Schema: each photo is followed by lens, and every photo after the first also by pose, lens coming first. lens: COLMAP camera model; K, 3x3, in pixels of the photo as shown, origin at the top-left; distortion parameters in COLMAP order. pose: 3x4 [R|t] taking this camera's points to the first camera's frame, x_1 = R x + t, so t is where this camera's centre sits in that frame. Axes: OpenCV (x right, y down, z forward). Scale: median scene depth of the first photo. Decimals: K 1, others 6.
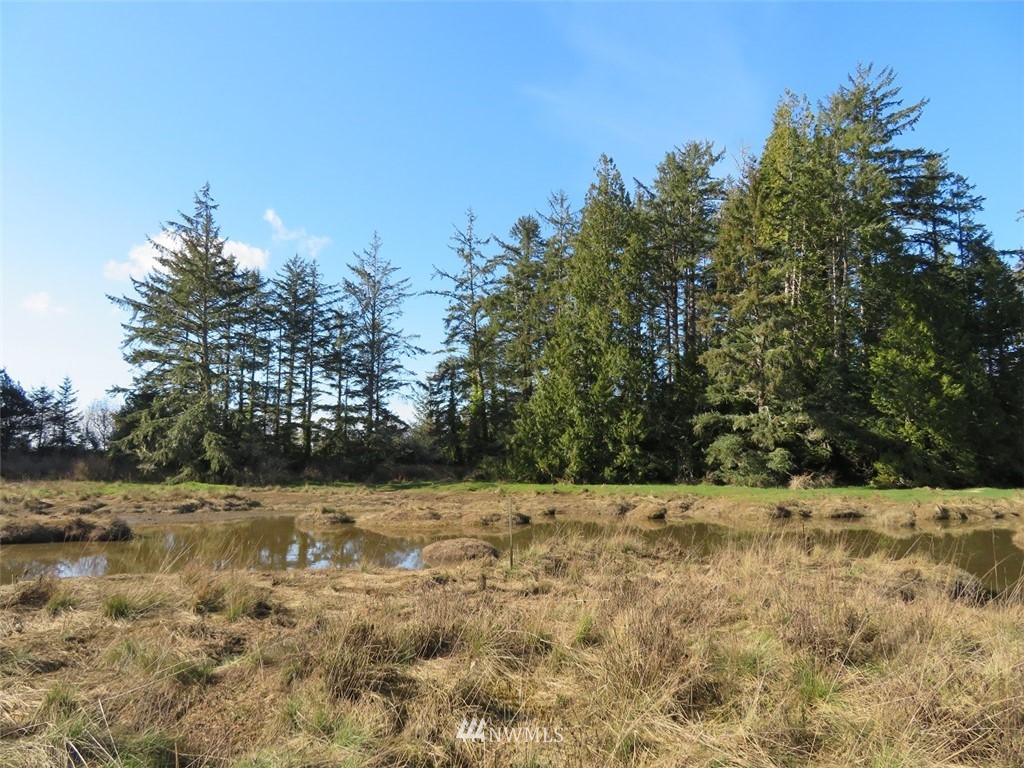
lens RADIAL K [[736.0, 0, 512.0], [0, 736.0, 384.0], [0, 0, 1]] dist [-0.003405, 0.000909]
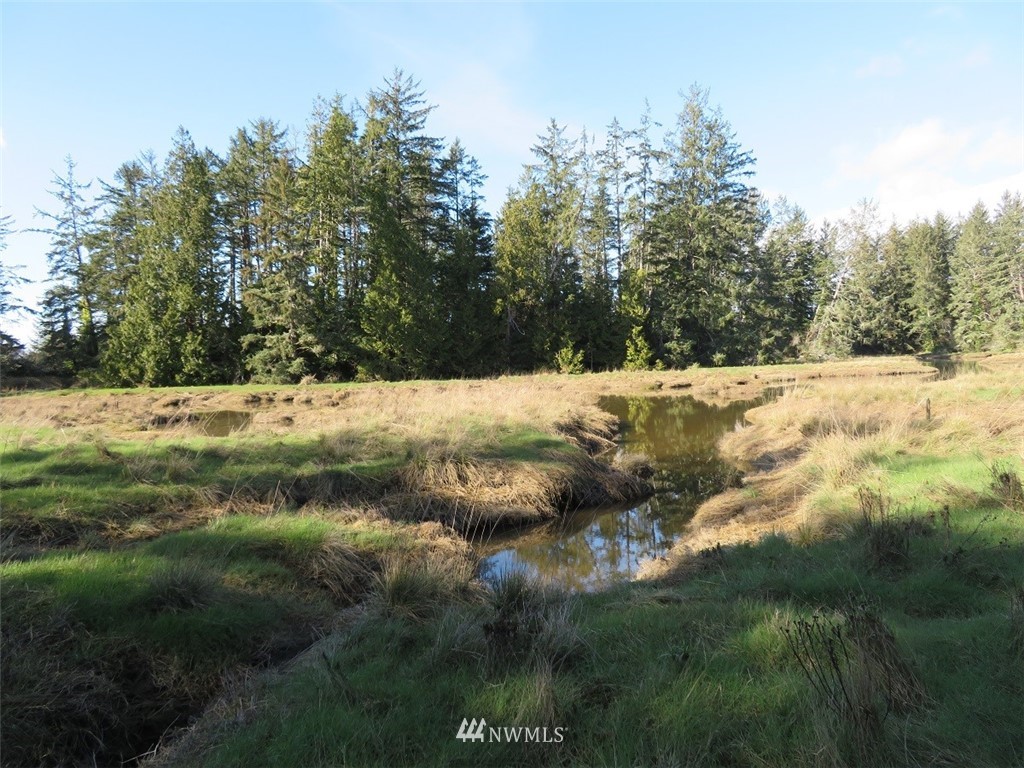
lens RADIAL K [[736.0, 0, 512.0], [0, 736.0, 384.0], [0, 0, 1]] dist [-0.003405, 0.000909]
pose [[0.926248, -0.037953, 0.375000, 0.152343], [-0.011098, 0.991740, 0.127783, -0.041033], [-0.376752, -0.122520, 0.918176, -0.397280]]
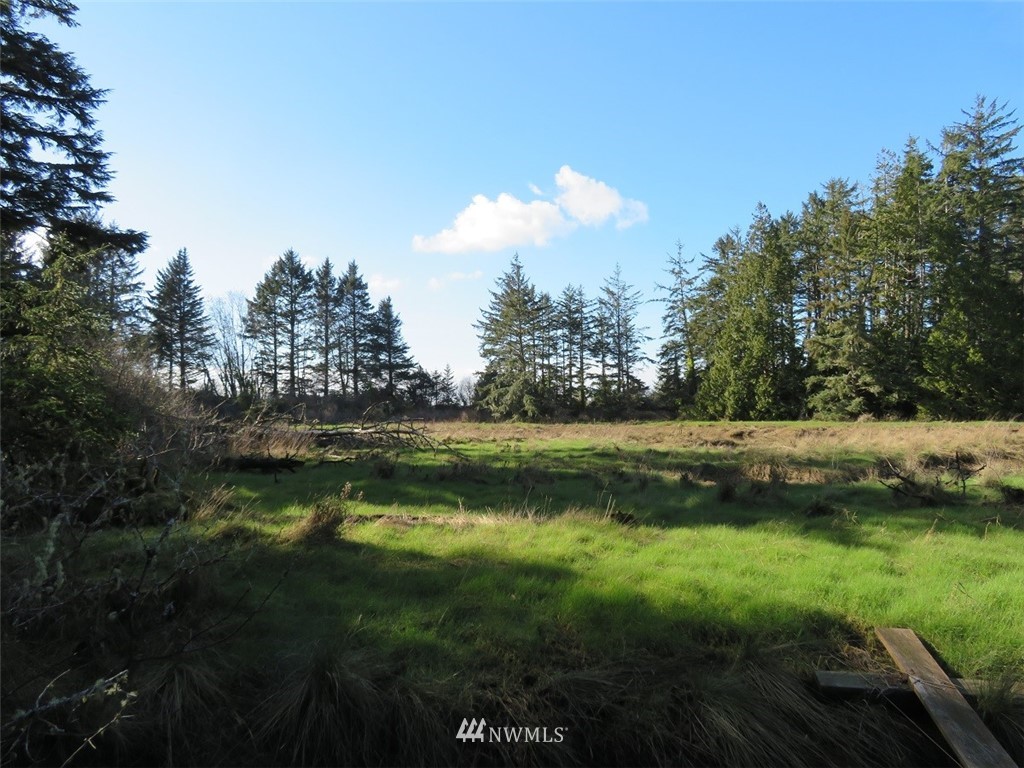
lens RADIAL K [[736.0, 0, 512.0], [0, 736.0, 384.0], [0, 0, 1]] dist [-0.003405, 0.000909]
pose [[0.918416, -0.030638, -0.394428, 0.228033], [0.058606, 0.996533, 0.059054, -0.059644], [0.391251, -0.077352, 0.917027, -0.564191]]
